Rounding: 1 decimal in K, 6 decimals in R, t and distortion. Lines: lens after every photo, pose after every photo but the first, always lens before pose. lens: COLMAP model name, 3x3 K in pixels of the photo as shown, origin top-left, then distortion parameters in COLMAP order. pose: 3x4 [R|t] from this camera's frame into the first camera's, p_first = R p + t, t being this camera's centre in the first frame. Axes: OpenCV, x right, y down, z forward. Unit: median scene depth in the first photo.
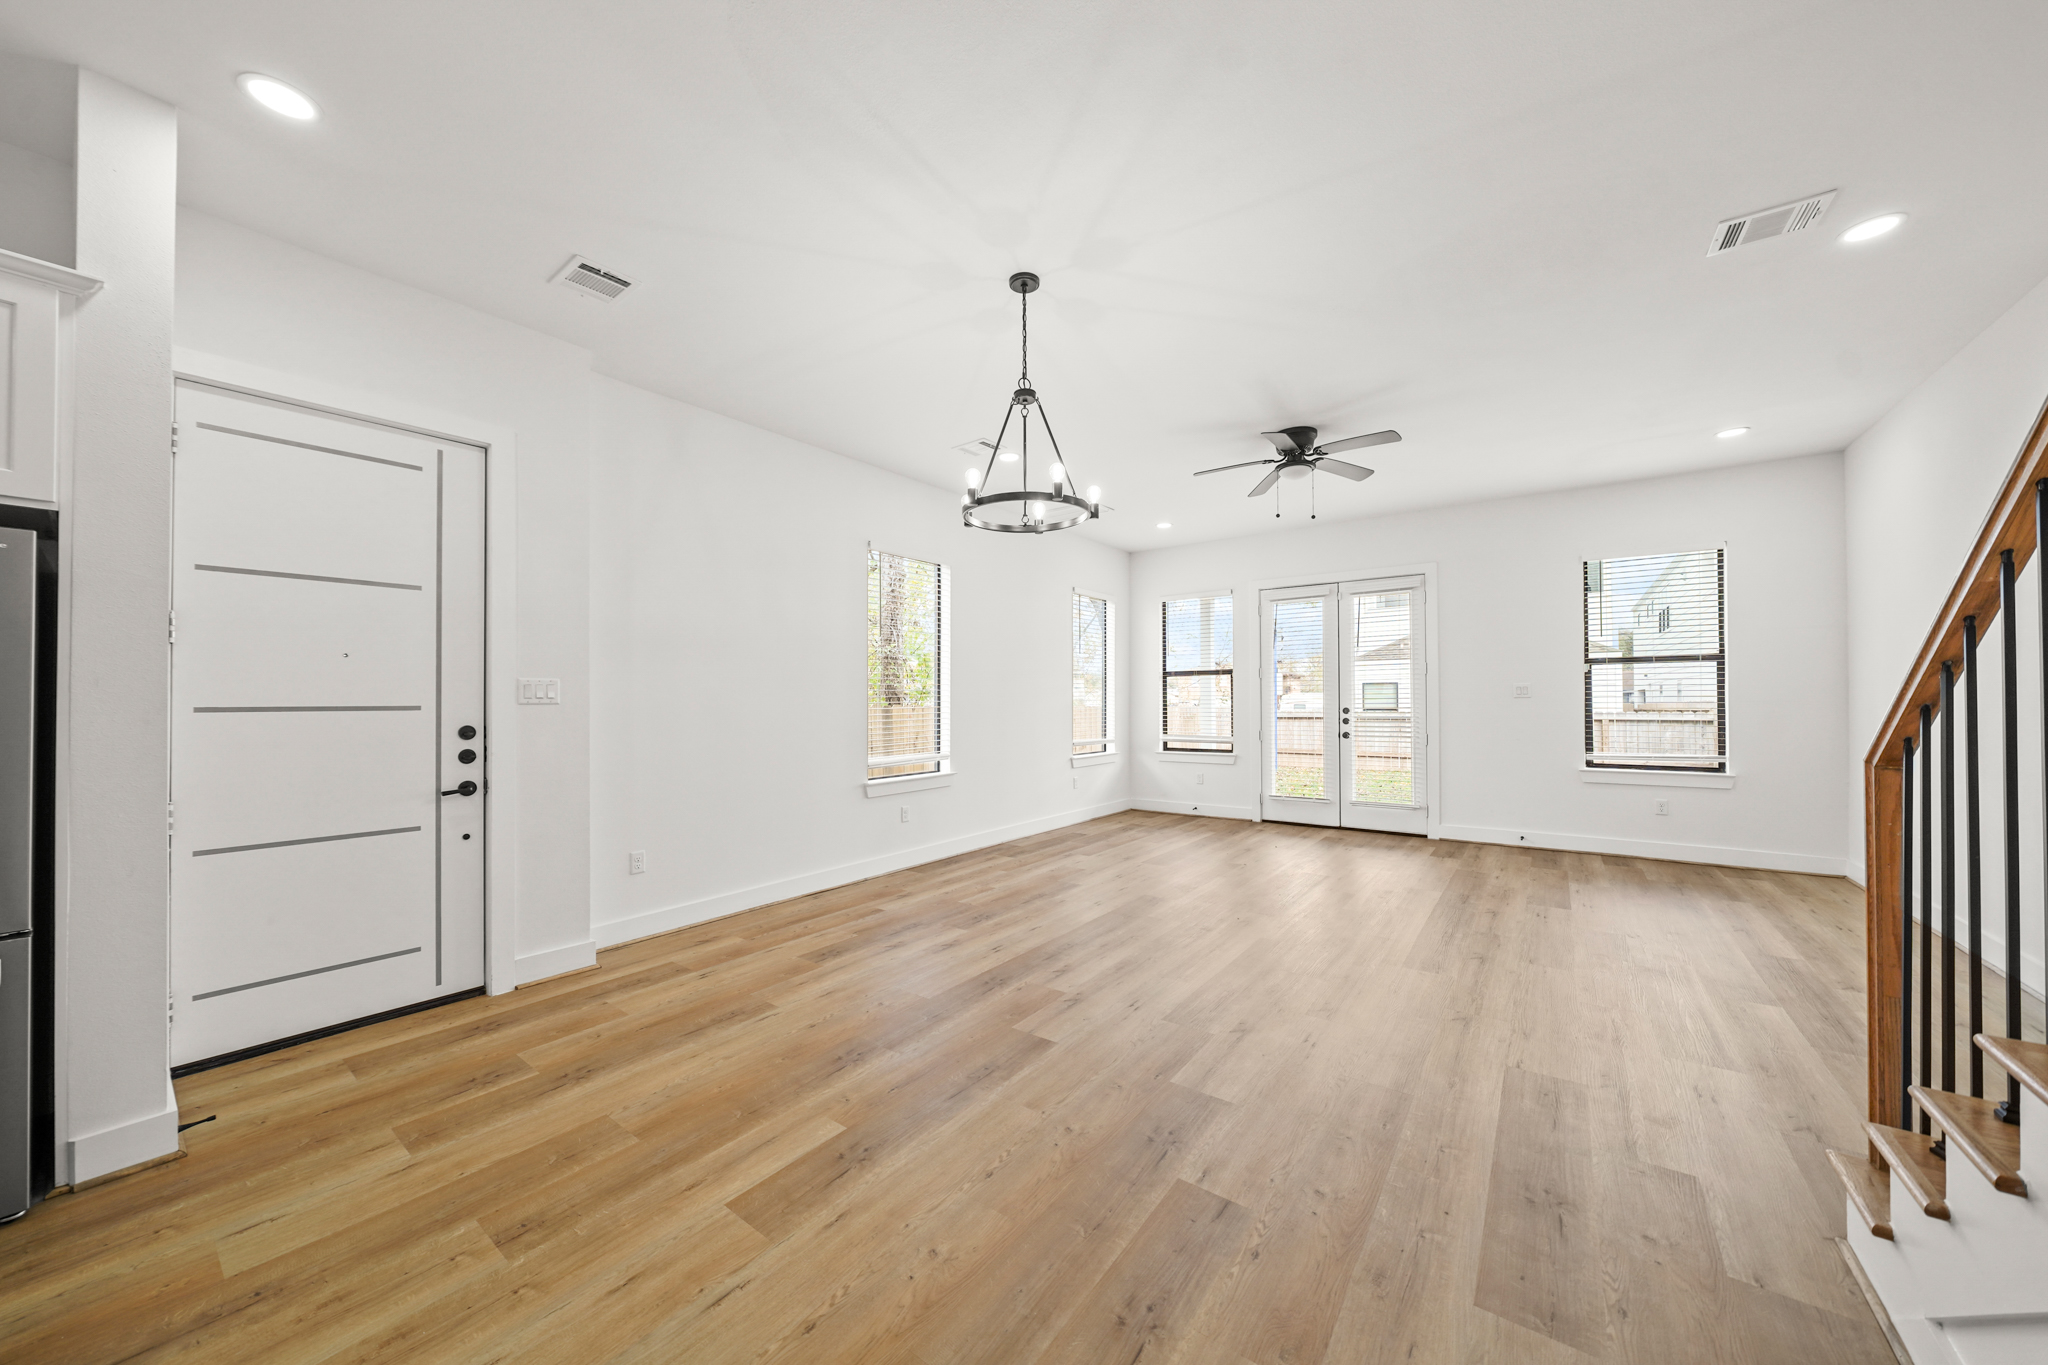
lens RADIAL K [[712.5, 0, 1021.7], [0, 712.5, 682.8], [0, 0, 1]] dist [0.001529, -0.000338]
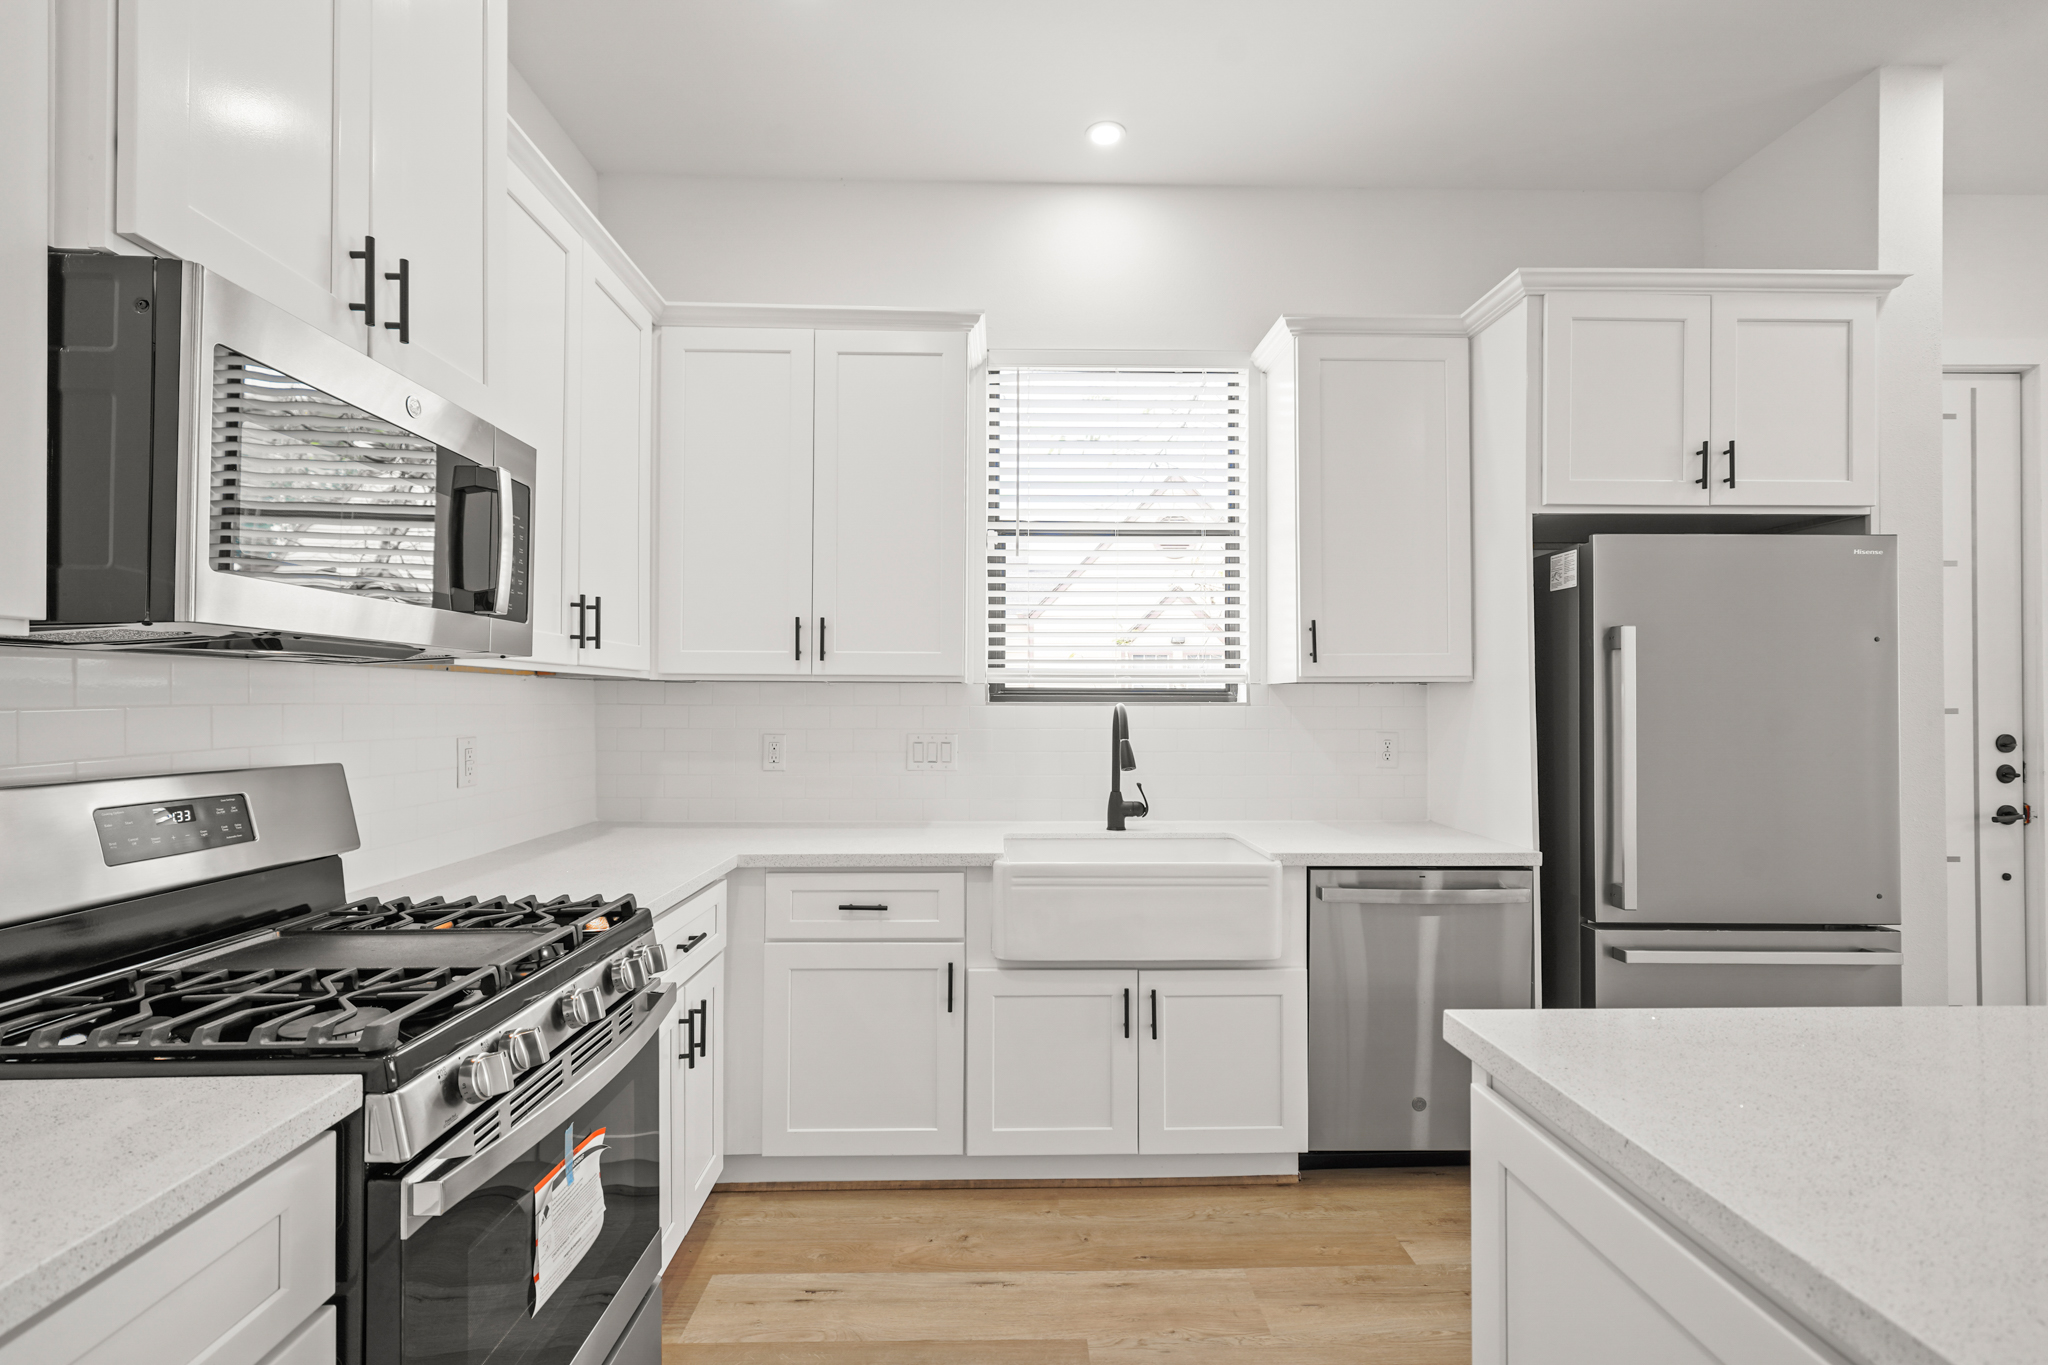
lens RADIAL K [[881.3, 0, 1021.8], [0, 881.3, 685.8], [0, 0, 1]] dist [-0.003749, -0.000756]
pose [[0.611514, -0.010679, -0.791162, -0.796972], [0.019834, 0.999802, 0.001836, -0.018791], [0.790985, -0.016815, 0.611604, -0.511459]]
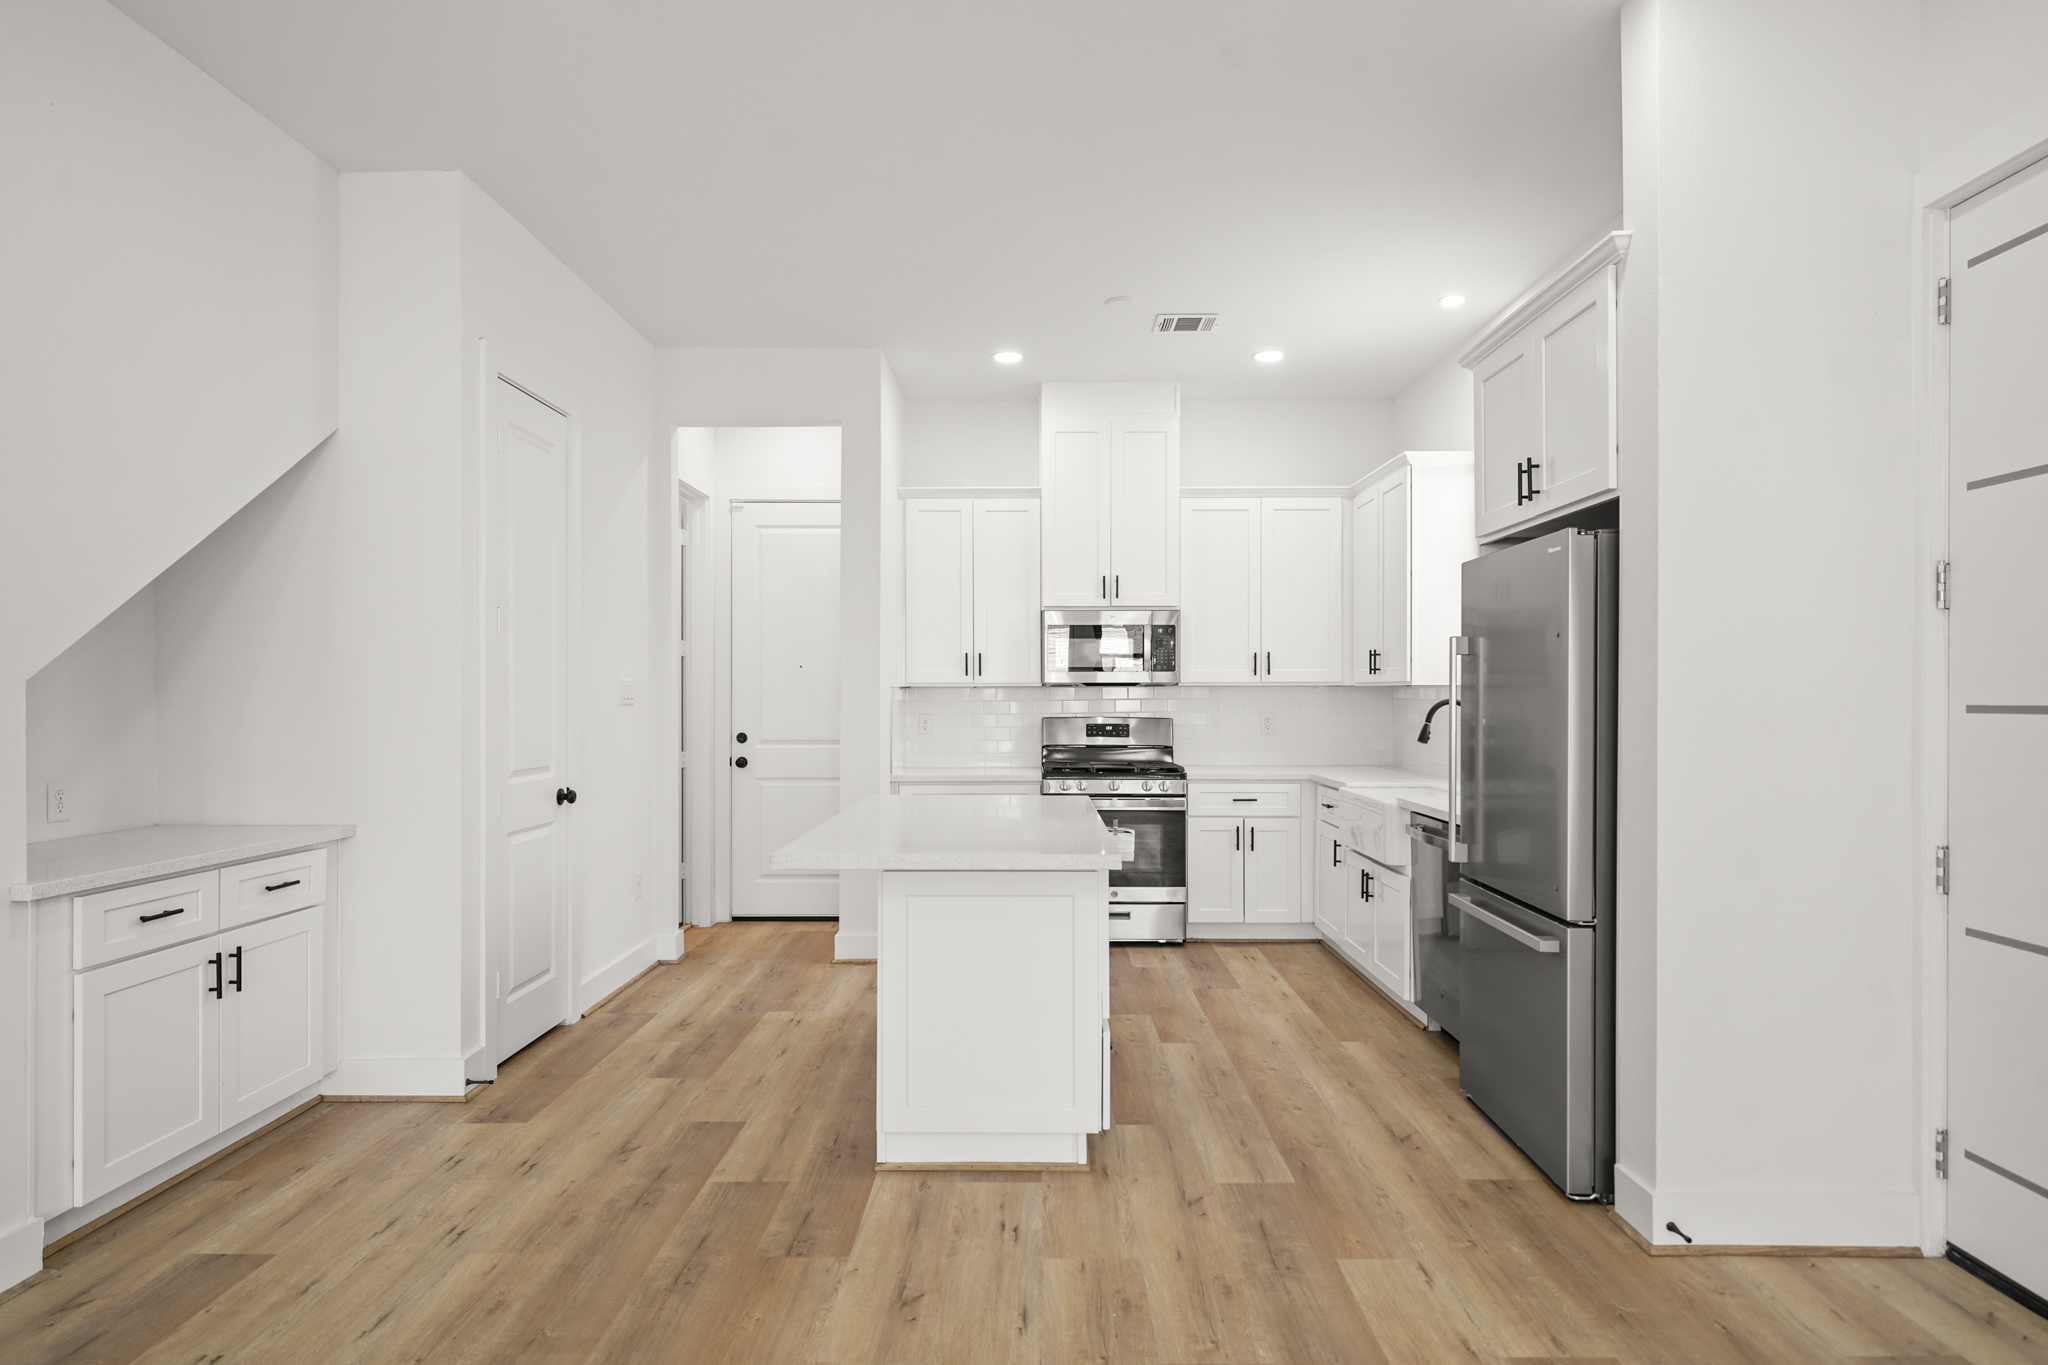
lens RADIAL K [[1144.3, 0, 1024.4], [0, 1144.3, 686.1], [0, 0, 1]] dist [-0.004882, -0.001158]
pose [[-0.805120, 0.002520, -0.593106, 0.140882], [0.022332, 0.999411, -0.026070, 0.024663], [0.592691, -0.034235, -0.804702, 1.318884]]
